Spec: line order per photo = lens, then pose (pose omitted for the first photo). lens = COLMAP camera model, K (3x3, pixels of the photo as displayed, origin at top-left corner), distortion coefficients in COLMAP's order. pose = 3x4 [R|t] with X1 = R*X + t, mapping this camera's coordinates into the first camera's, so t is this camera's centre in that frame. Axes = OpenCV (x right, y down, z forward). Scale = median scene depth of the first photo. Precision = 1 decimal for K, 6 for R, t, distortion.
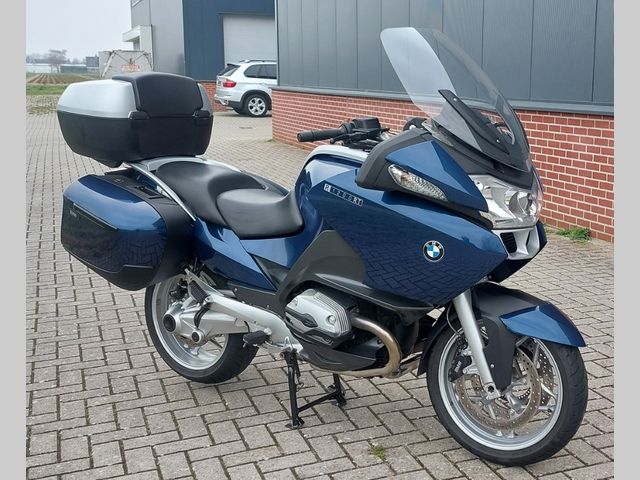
lens RADIAL K [[830.3, 0, 400.1], [0, 830.3, 239.4], [0, 0, 1]] dist [0.028512, 0.005583]
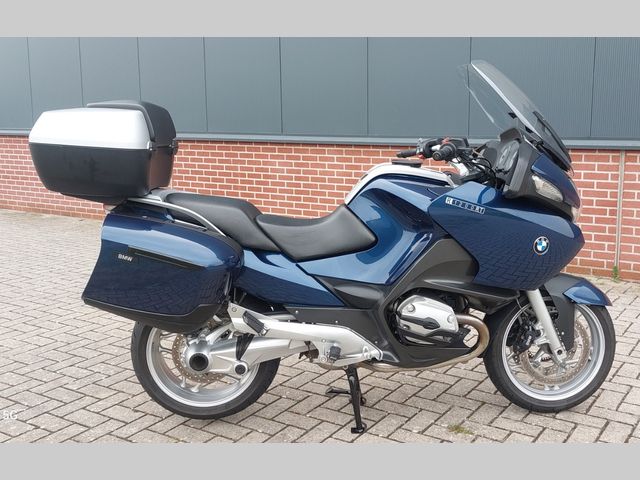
lens RADIAL K [[693.9, 0, 320.0], [0, 693.9, 240.0], [0, 0, 1]] dist [0.057772, -0.012004]
pose [[0.819926, -0.101417, 0.563415, -0.711909], [0.112590, 0.993528, 0.014989, -0.040489], [-0.561289, 0.051145, 0.826038, 0.307540]]
